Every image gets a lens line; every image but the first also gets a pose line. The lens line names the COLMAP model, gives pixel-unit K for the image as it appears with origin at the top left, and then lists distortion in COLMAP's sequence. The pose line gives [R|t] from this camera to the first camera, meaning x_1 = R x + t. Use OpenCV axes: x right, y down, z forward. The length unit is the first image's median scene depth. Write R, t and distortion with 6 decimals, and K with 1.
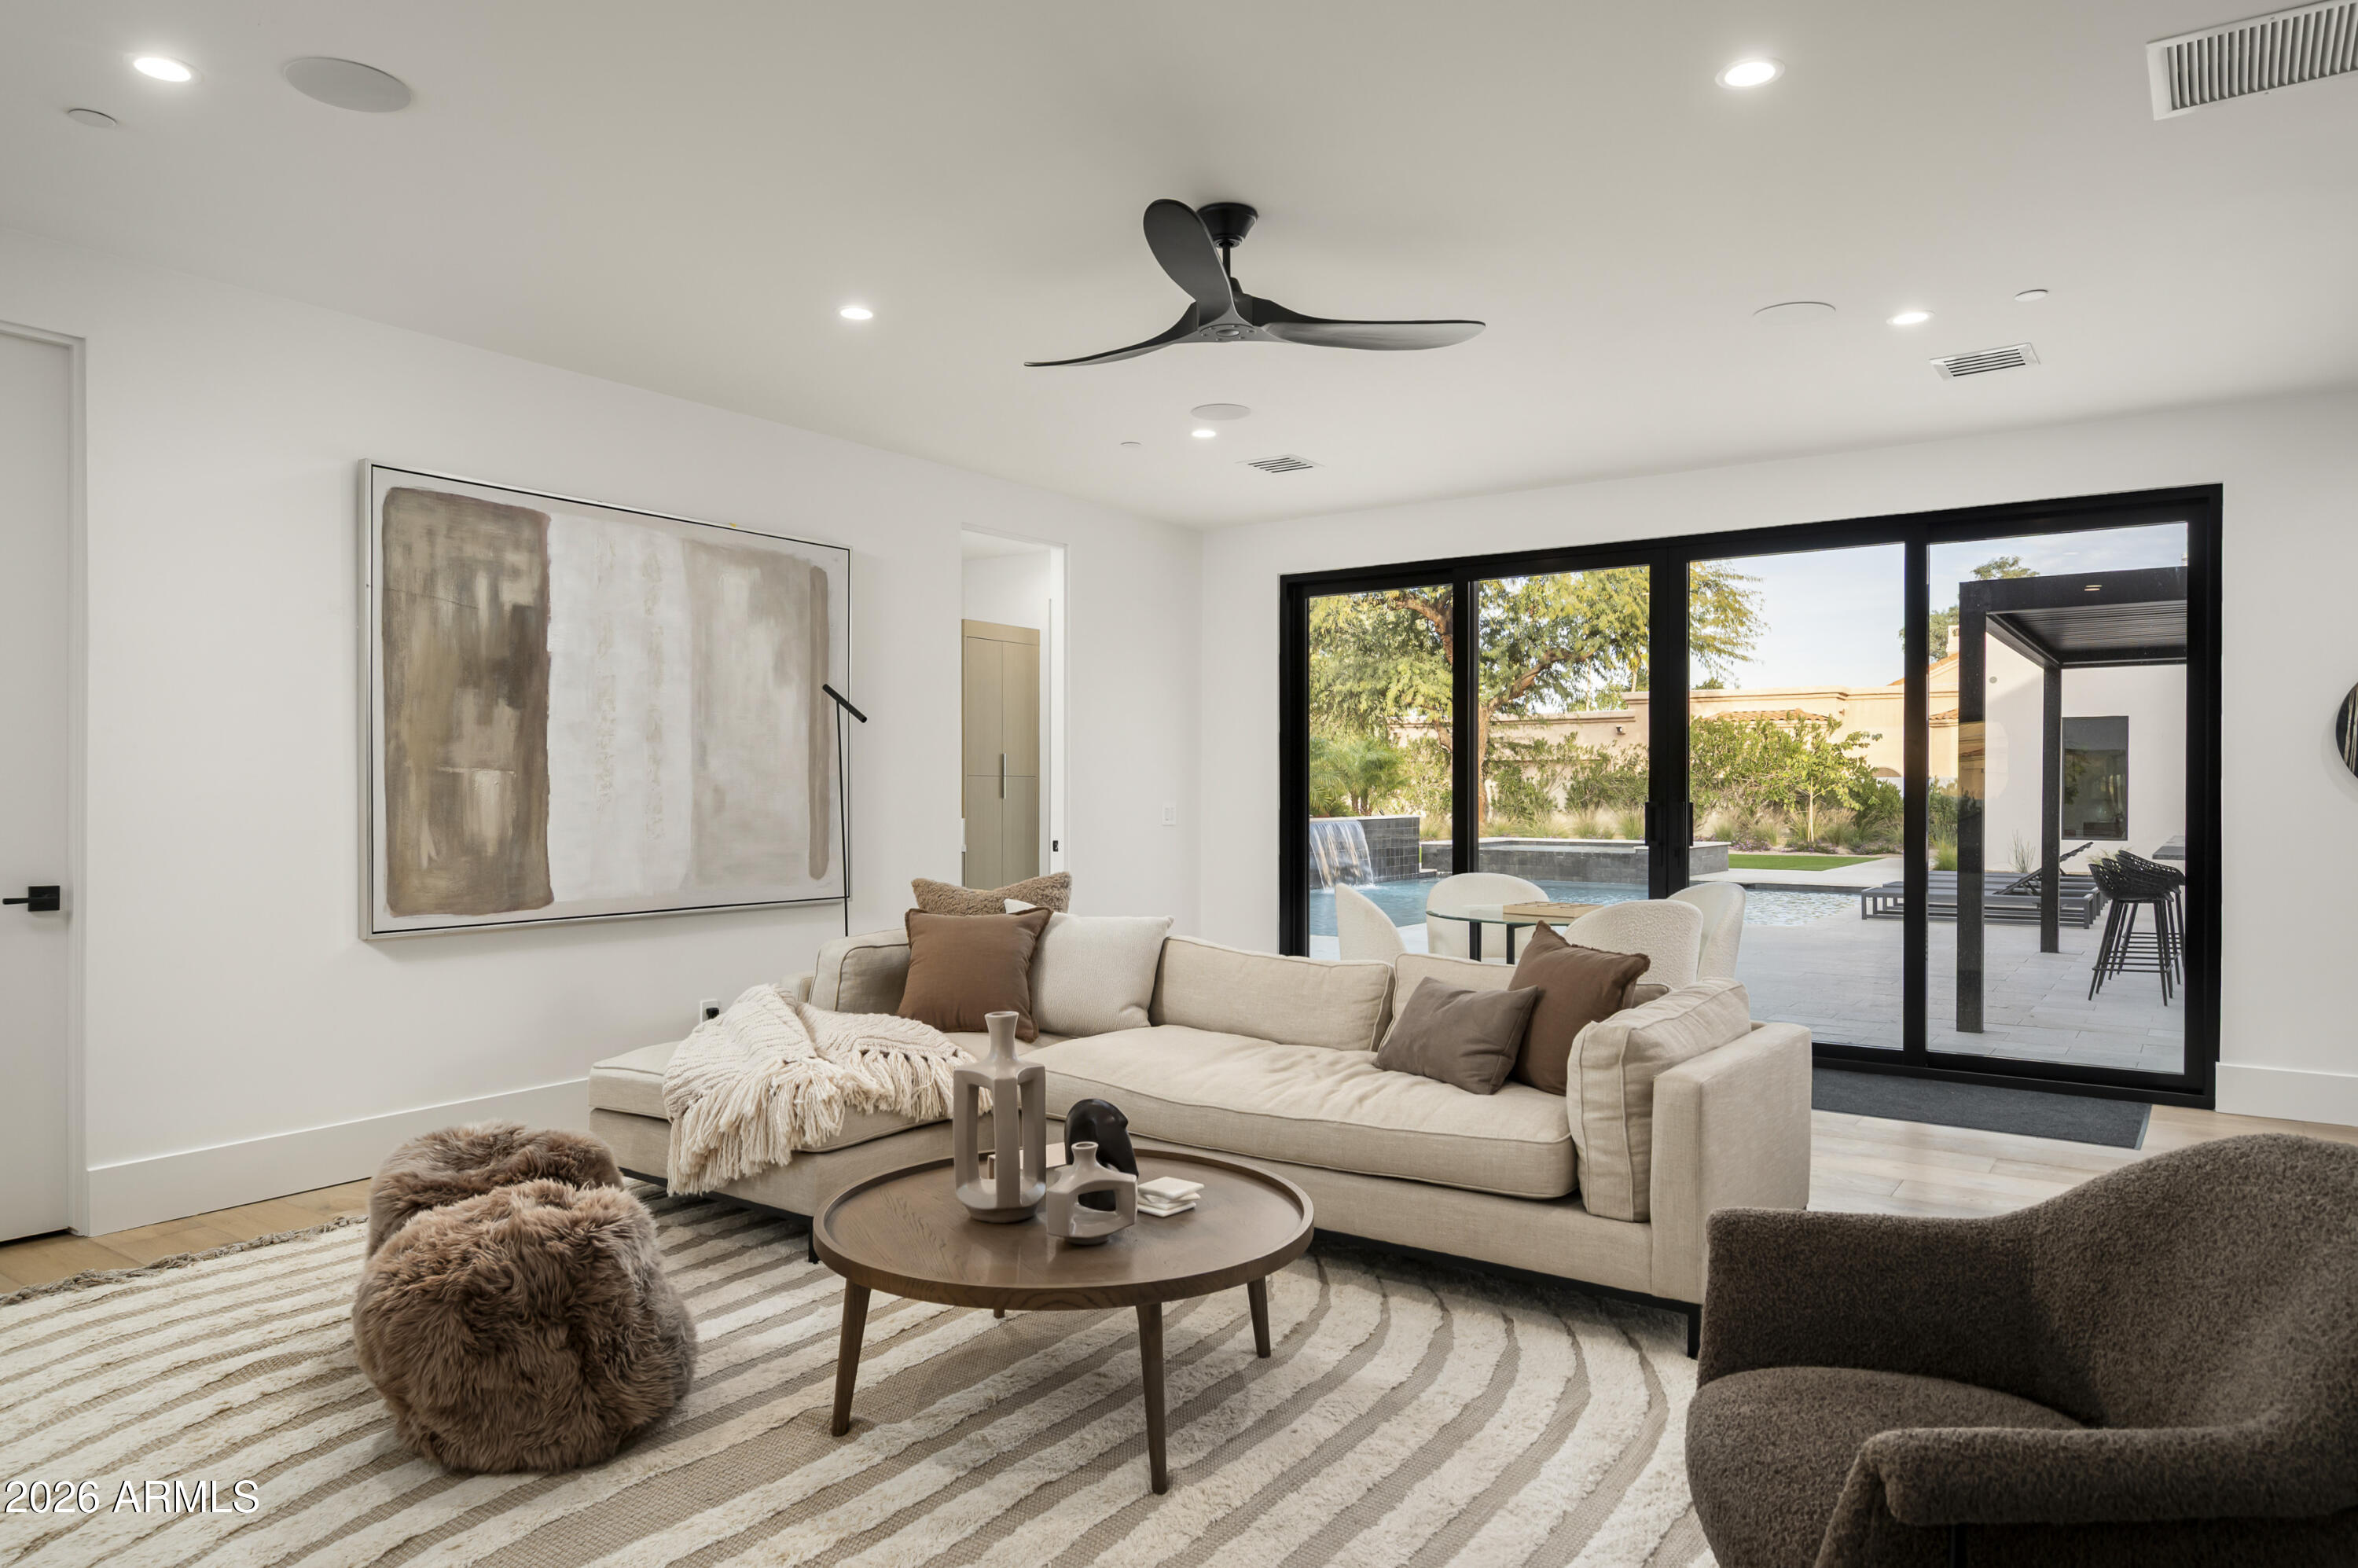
lens RADIAL K [[1506.6, 0, 1179.0], [0, 1506.6, 784.0], [0, 0, 1]] dist [0.000944, 0.000027]
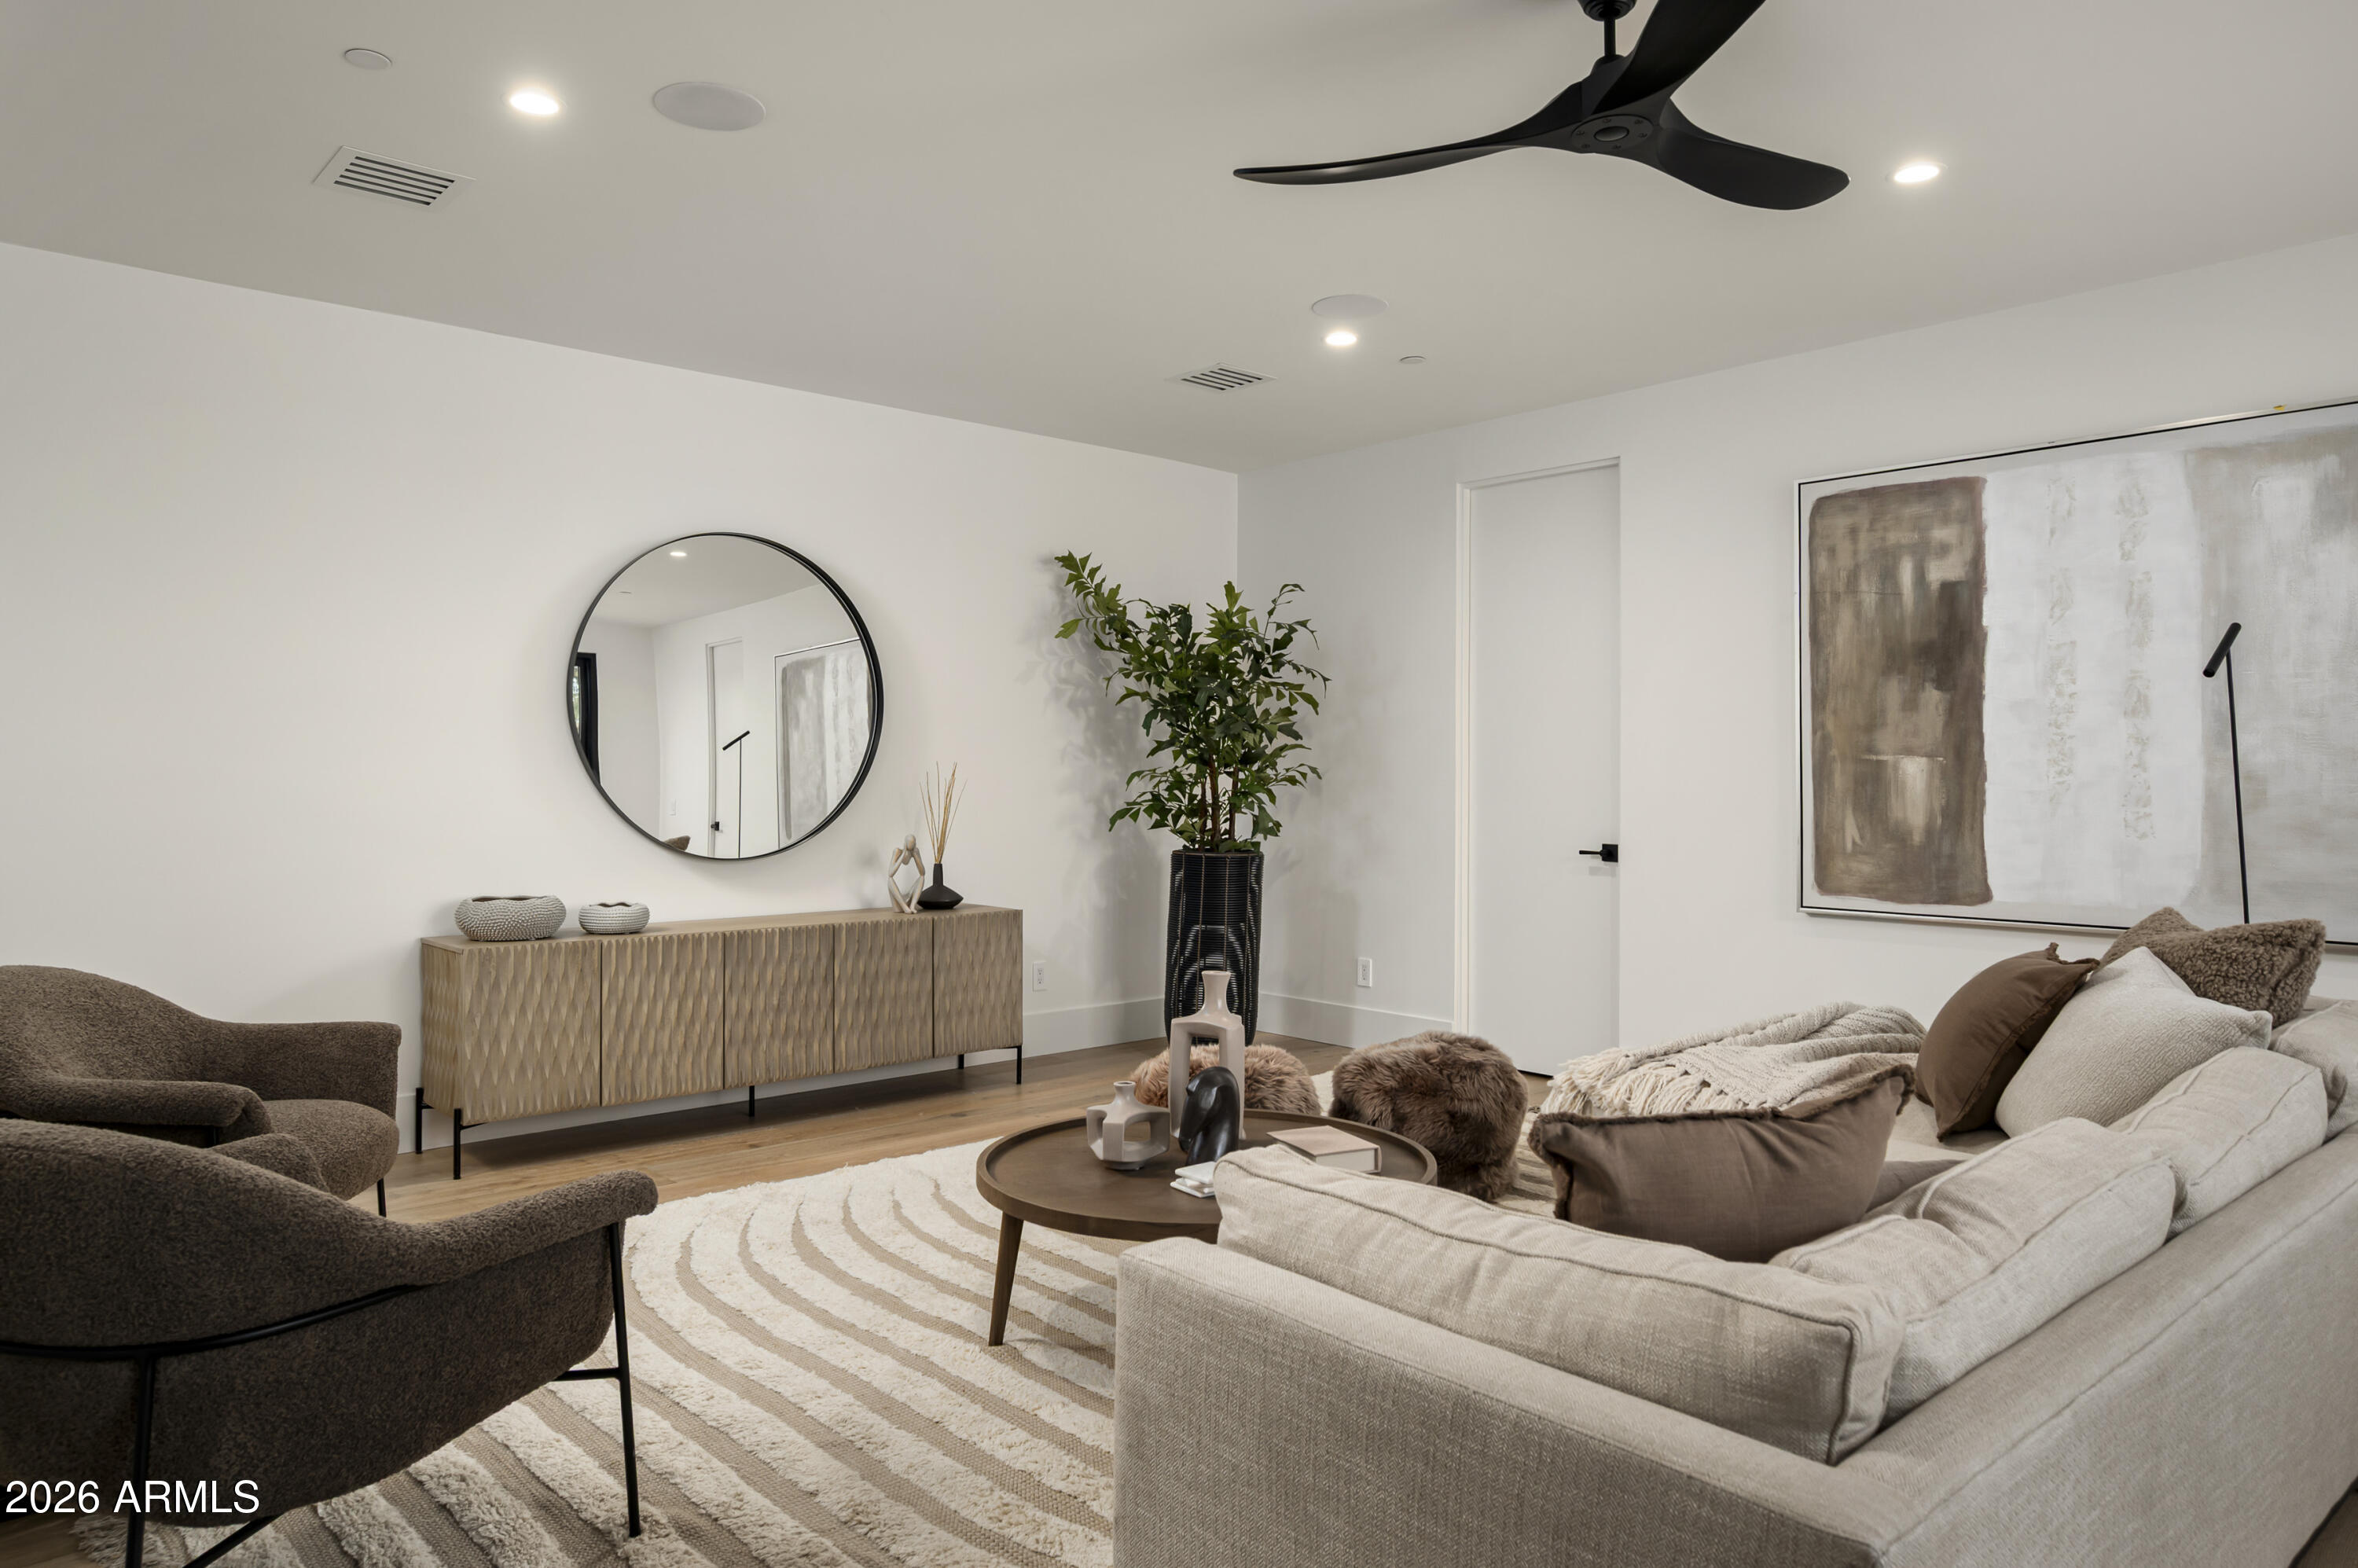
lens RADIAL K [[1506.6, 0, 1179.0], [0, 1506.6, 784.0], [0, 0, 1]] dist [0.000944, 0.000027]
pose [[-0.223490, -0.006653, -0.974684, 0.603747], [-0.004825, 0.999972, -0.005719, 0.016426], [0.974694, 0.003425, -0.223516, 0.752663]]
